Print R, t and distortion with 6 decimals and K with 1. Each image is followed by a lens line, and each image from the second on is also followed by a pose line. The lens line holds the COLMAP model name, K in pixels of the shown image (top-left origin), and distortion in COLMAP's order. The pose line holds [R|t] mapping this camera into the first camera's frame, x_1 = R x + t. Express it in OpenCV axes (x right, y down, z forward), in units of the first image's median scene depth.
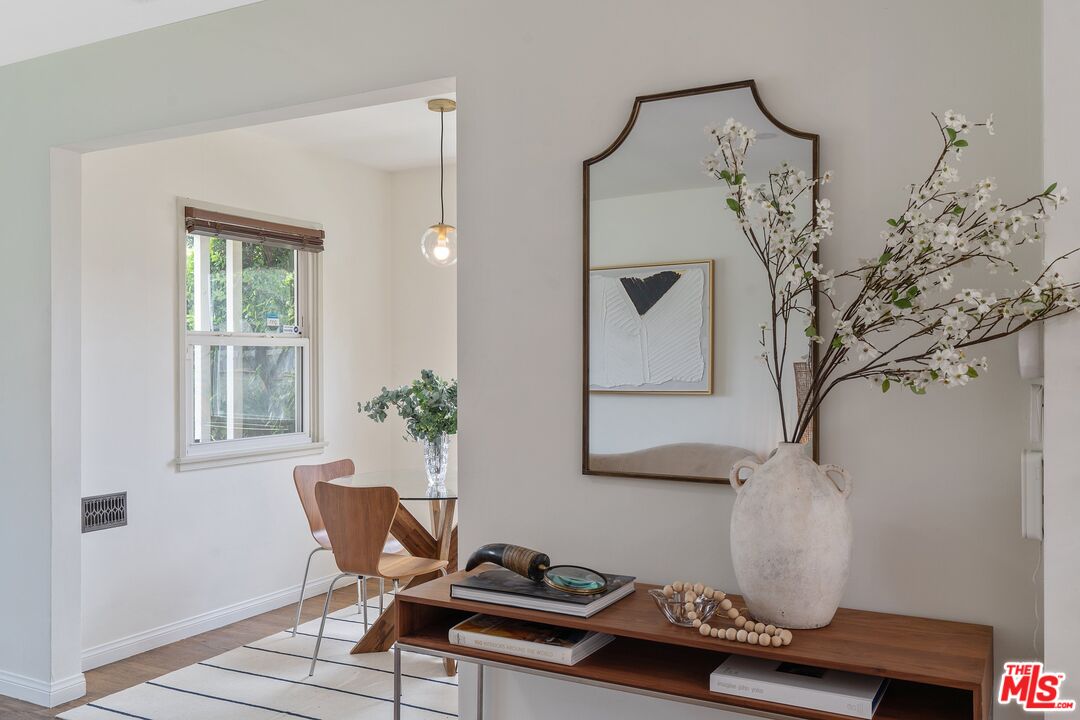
lens RADIAL K [[929.6, 0, 542.1], [0, 929.6, 364.1], [0, 0, 1]] dist [0.014055, 0.003122]
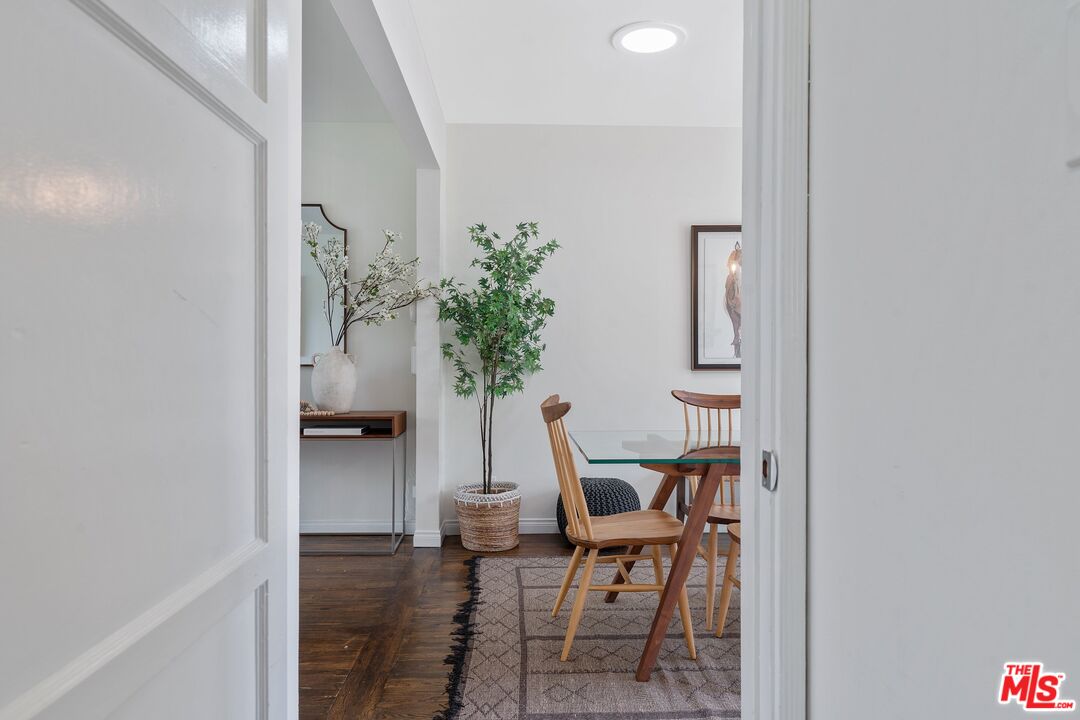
lens RADIAL K [[726.5, 0, 540.0], [0, 726.5, 360.0], [0, 0, 1]] dist [-0.004039, 0.000202]
pose [[0.872915, 0.003168, 0.487862, -0.230920], [-0.003667, 0.999993, 0.000068, 0.122395], [-0.487858, -0.001848, 0.872921, -1.086006]]
